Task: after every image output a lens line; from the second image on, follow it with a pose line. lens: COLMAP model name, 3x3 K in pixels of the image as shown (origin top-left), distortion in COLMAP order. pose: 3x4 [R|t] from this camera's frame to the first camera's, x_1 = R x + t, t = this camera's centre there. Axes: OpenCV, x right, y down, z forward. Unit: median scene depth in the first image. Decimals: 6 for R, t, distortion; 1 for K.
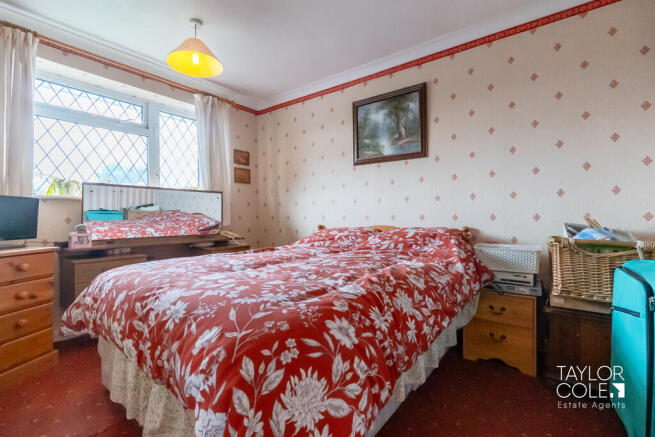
lens RADIAL K [[285.3, 0, 326.7], [0, 285.3, 215.8], [0, 0, 1]] dist [-0.002256, -0.001061]
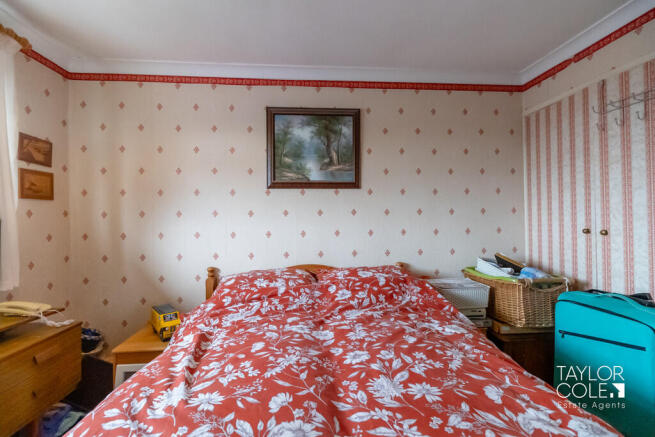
lens RADIAL K [[285.3, 0, 325.9], [0, 285.3, 217.6], [0, 0, 1]] dist [-0.002256, -0.001061]
pose [[0.757222, 0.003129, 0.653151, -0.307352], [0.008621, 0.999854, -0.014784, -0.088744], [-0.653101, 0.016825, 0.757084, 0.330741]]
